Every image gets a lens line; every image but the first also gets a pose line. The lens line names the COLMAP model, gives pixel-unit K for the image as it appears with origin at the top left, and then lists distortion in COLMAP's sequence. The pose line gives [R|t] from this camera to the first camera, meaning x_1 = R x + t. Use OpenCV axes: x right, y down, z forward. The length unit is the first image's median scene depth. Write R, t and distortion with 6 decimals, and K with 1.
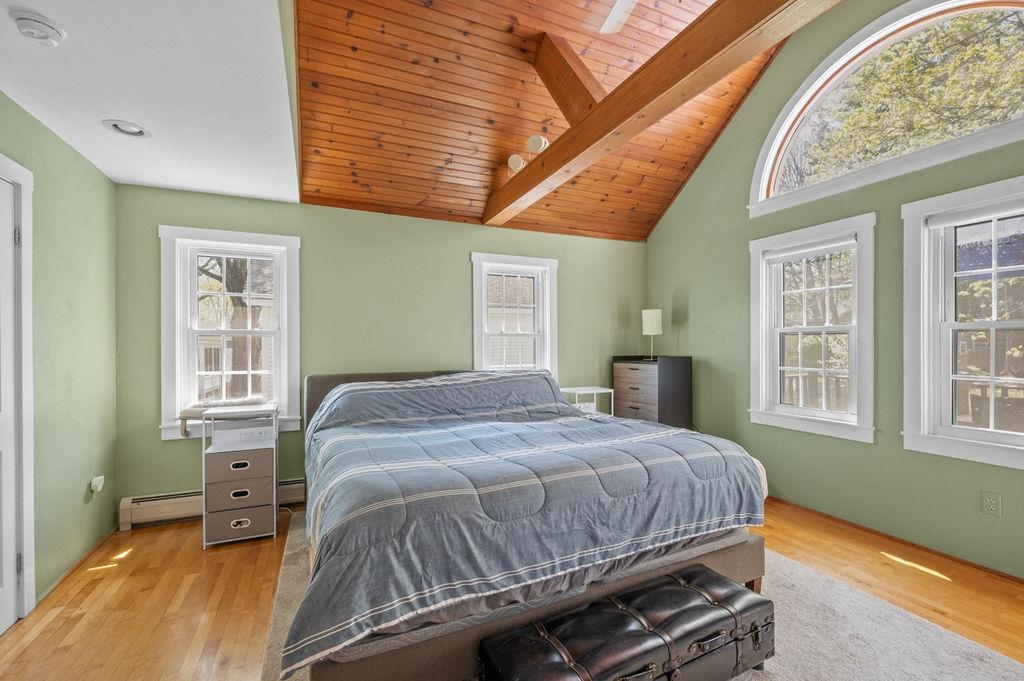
lens RADIAL K [[437.9, 0, 516.1], [0, 437.9, 343.2], [0, 0, 1]] dist [-0.000250, 0.000101]
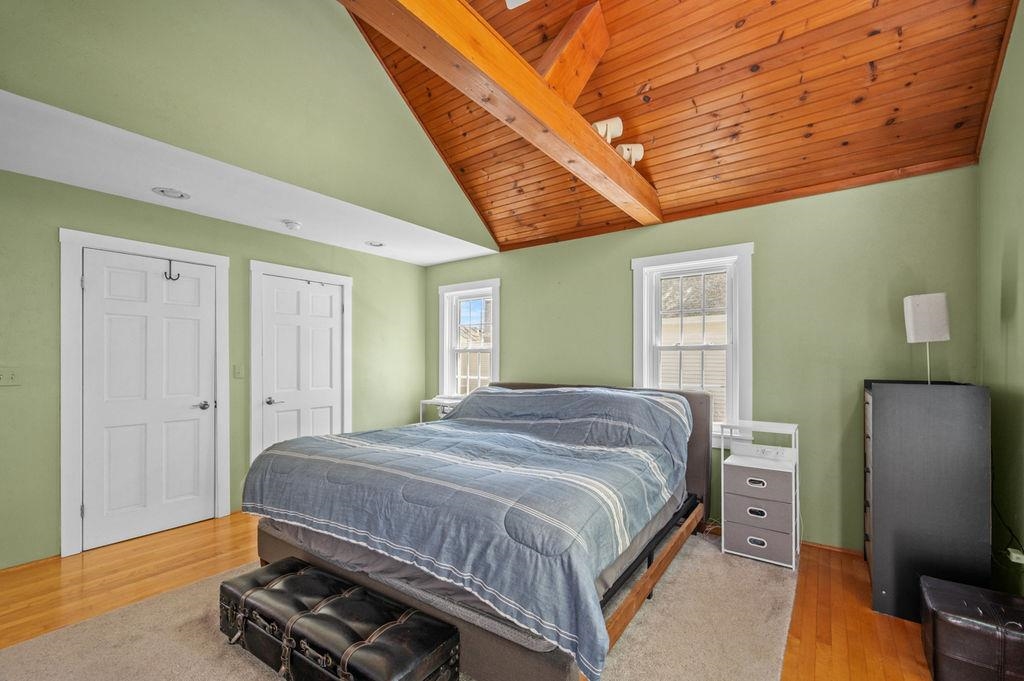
lens RADIAL K [[437.9, 0, 522.5], [0, 437.9, 356.7], [0, 0, 1]] dist [-0.000250, 0.000101]
pose [[0.497373, -0.001072, -0.867536, 0.587238], [0.003029, 0.999995, 0.000500, -0.004070], [0.867531, -0.002876, 0.497374, 0.340436]]
